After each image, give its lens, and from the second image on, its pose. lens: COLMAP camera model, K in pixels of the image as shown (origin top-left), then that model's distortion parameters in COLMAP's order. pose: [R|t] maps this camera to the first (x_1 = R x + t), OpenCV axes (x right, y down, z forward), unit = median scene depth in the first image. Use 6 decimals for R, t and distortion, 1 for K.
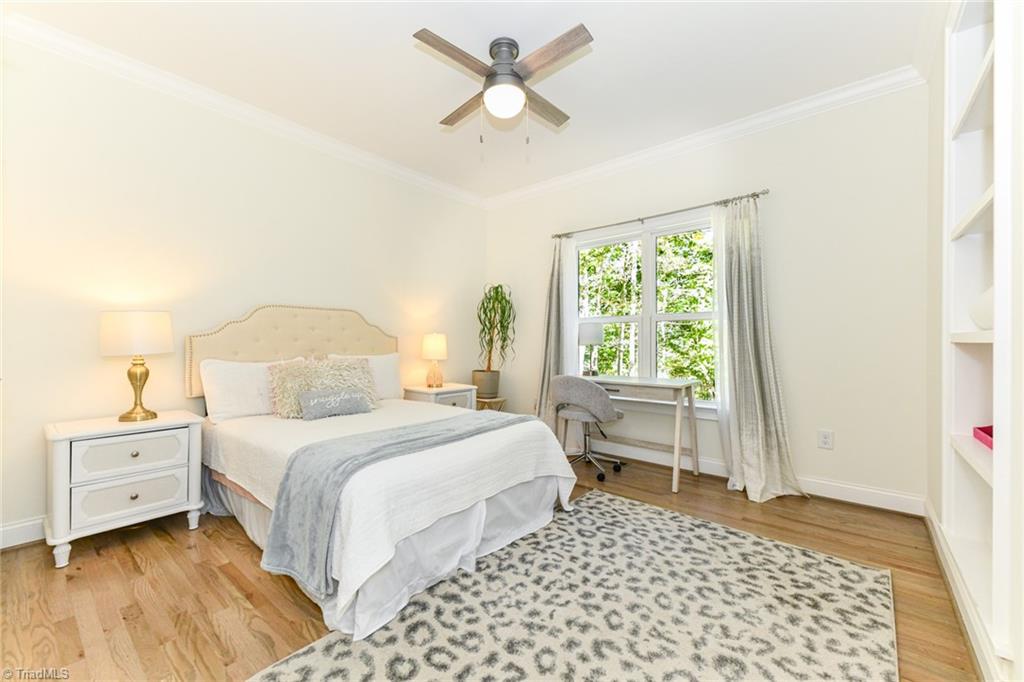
lens RADIAL K [[407.8, 0, 512.6], [0, 407.8, 340.5], [0, 0, 1]] dist [0.028720, -0.000280]
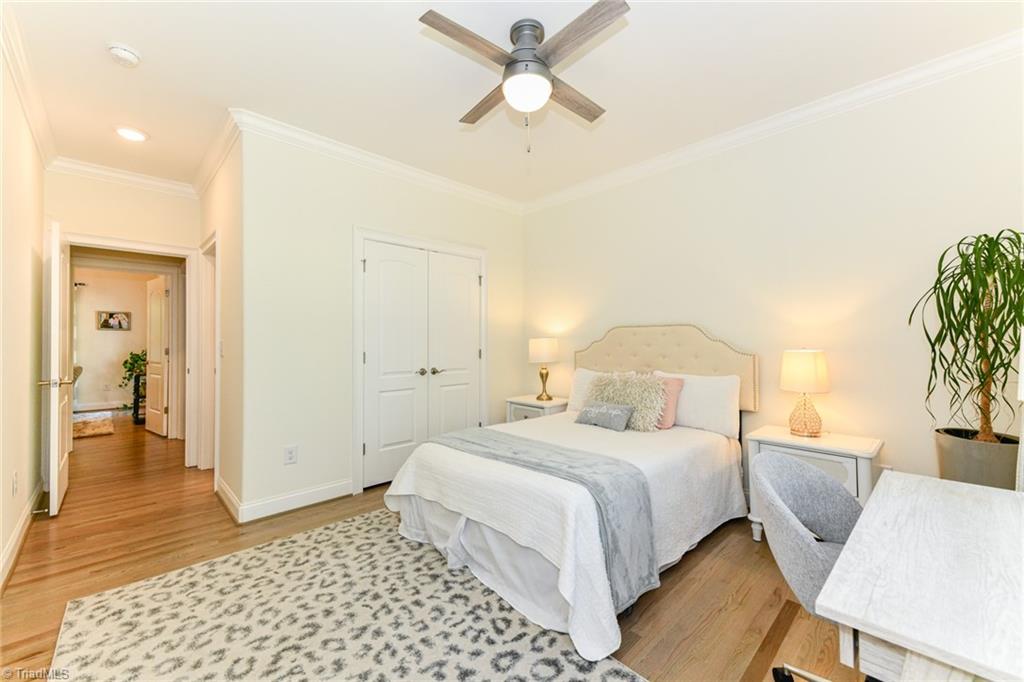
lens RADIAL K [[407.8, 0, 514.1], [0, 407.8, 340.1], [0, 0, 1]] dist [0.028720, -0.000280]
pose [[-0.101778, 0.000027, -0.994807, 1.104852], [0.006722, 0.999977, -0.000661, -0.082207], [0.994784, -0.006754, -0.101775, 1.388248]]
